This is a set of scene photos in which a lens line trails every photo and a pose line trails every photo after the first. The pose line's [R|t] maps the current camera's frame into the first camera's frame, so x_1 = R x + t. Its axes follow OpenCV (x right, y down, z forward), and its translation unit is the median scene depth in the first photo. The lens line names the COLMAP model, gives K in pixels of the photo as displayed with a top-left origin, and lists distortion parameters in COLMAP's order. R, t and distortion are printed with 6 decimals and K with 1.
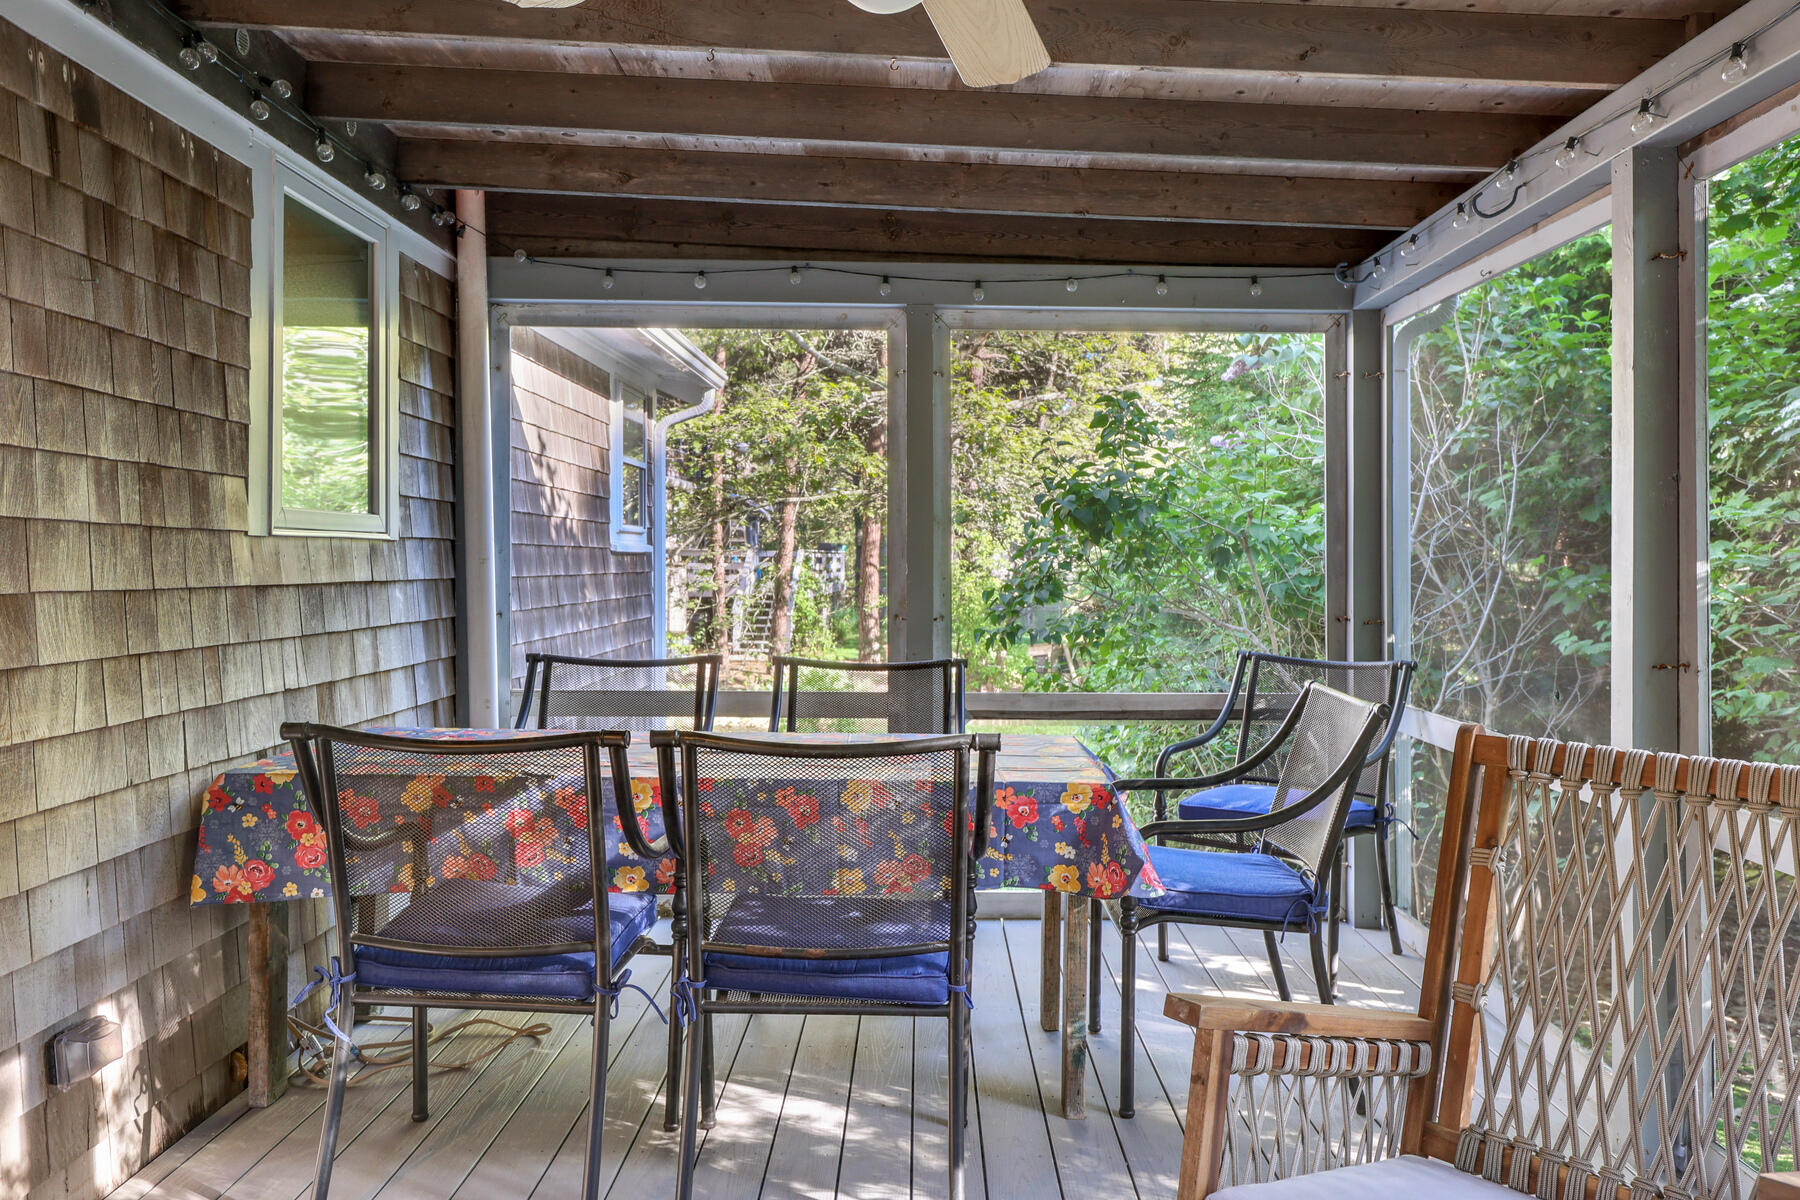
lens RADIAL K [[1359.3, 0, 904.6], [0, 1359.3, 560.9], [0, 0, 1]] dist [-0.001436, 0.000853]
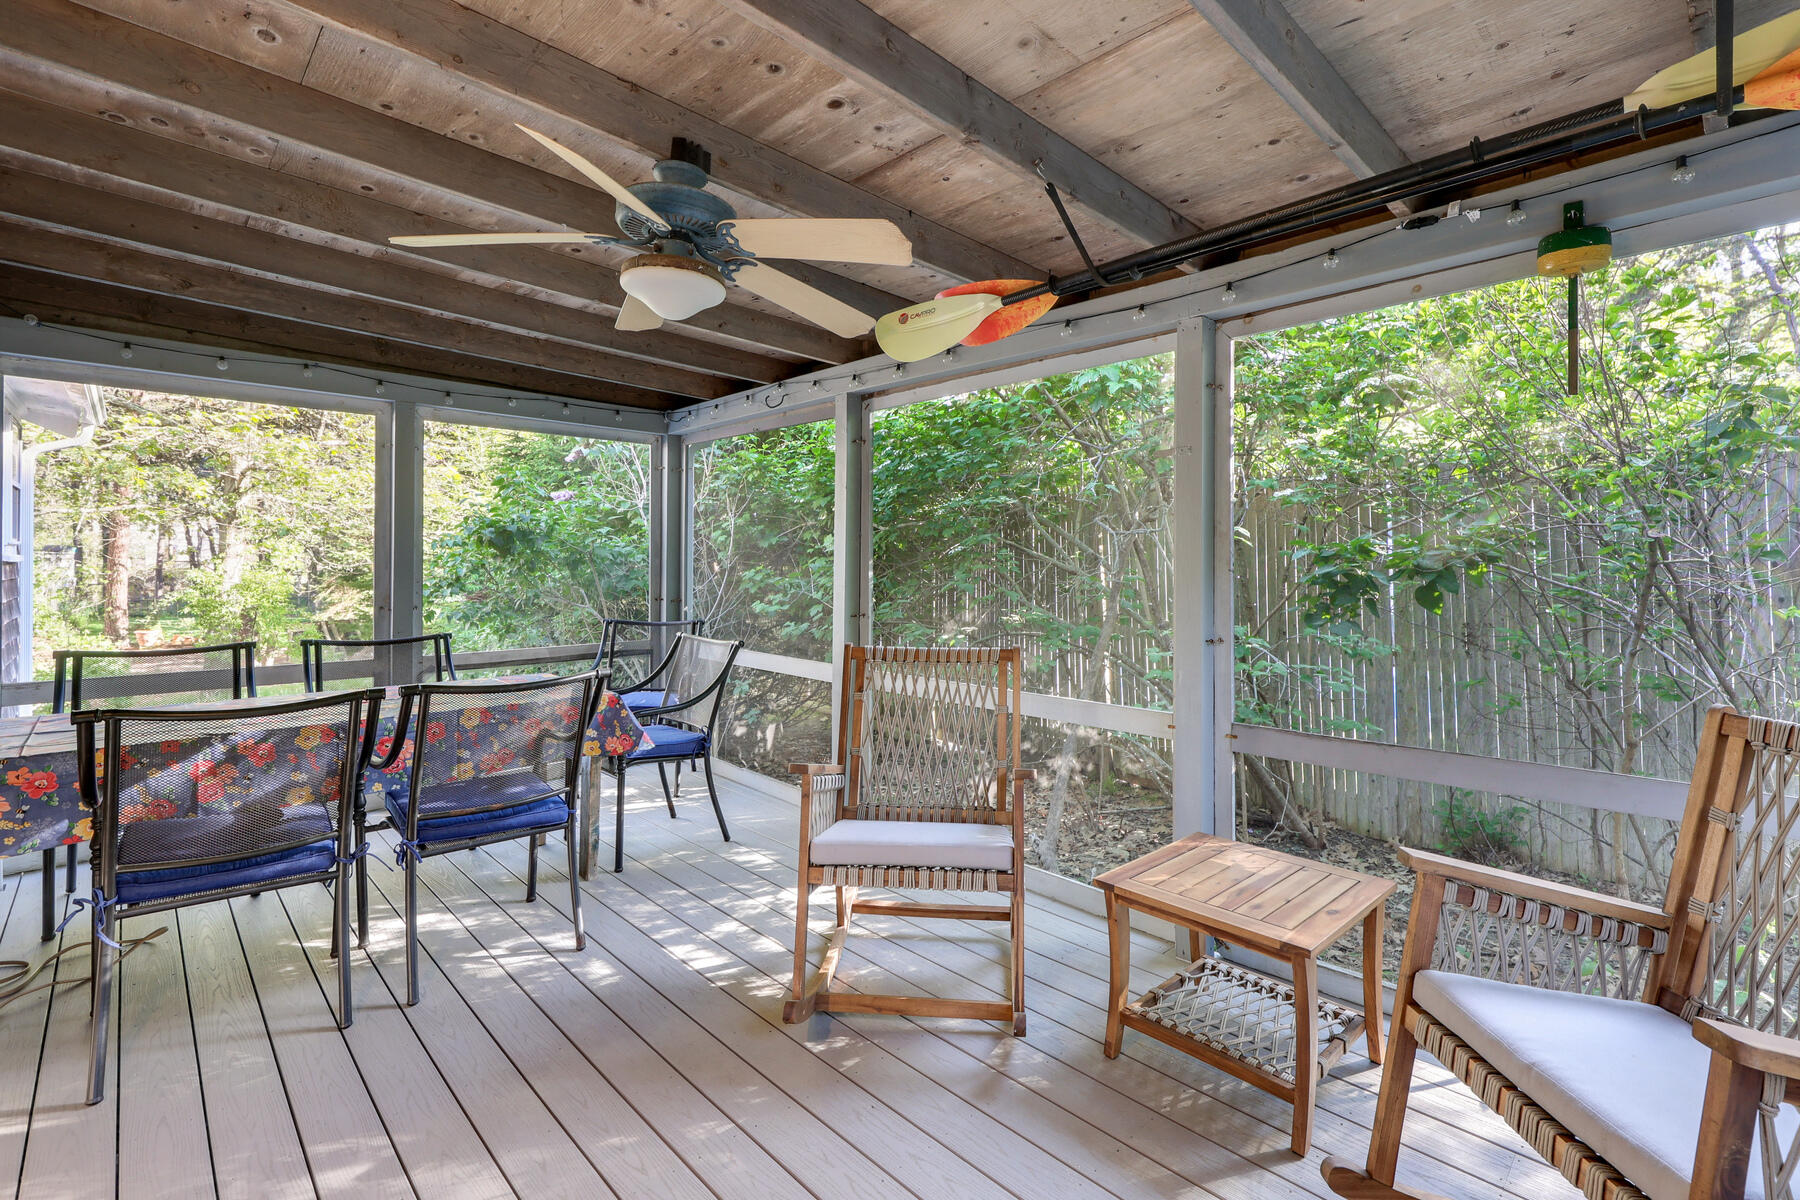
lens RADIAL K [[815.2, 0, 923.5], [0, 815.2, 580.0], [0, 0, 1]] dist [0.000381, -0.000274]
pose [[0.719278, -0.019270, 0.694455, -0.252630], [0.002077, 0.999670, 0.025588, -0.014735], [-0.694719, -0.016962, 0.719081, -0.071462]]
